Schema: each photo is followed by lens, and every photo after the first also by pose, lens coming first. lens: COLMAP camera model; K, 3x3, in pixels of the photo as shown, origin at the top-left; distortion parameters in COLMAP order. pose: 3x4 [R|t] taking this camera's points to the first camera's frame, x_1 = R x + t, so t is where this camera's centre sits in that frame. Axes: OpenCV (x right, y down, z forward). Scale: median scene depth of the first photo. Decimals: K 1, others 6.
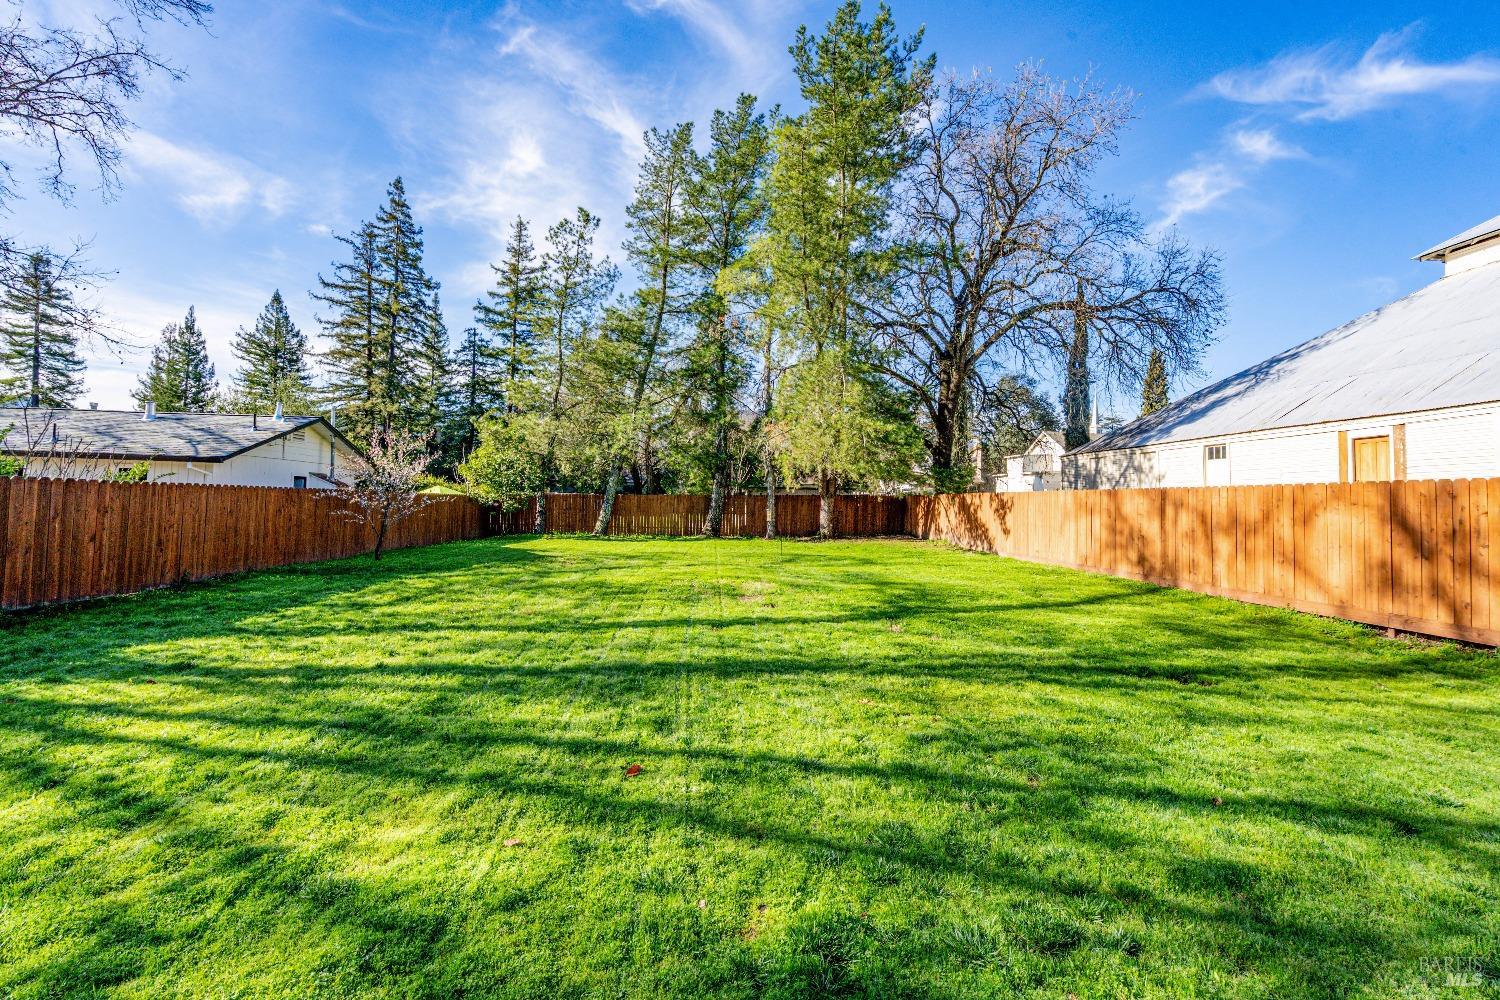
lens RADIAL K [[705.1, 0, 748.7], [0, 705.1, 465.6], [0, 0, 1]] dist [0.004501, 0.000293]
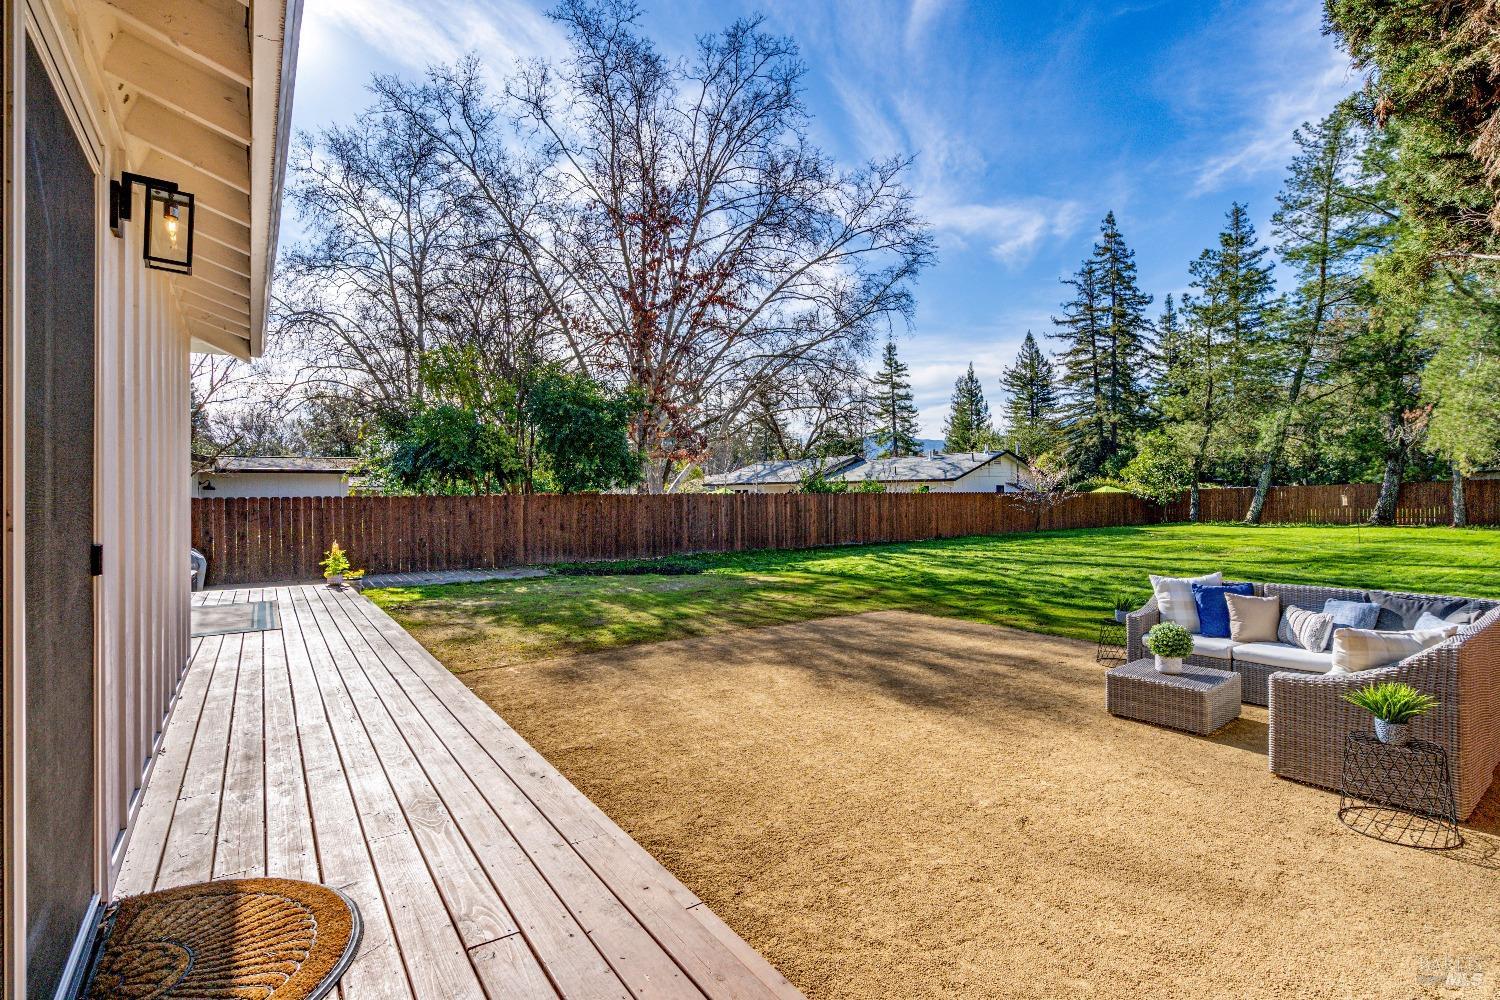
lens RADIAL K [[690.1, 0, 750.0], [0, 690.1, 500.0], [0, 0, 1]] dist [-0.004946, -0.000090]
pose [[0.536335, -0.027938, -0.843543, 0.108092], [0.068577, 0.997590, 0.010562, -0.002045], [0.841215, -0.063512, 0.536958, -0.098952]]
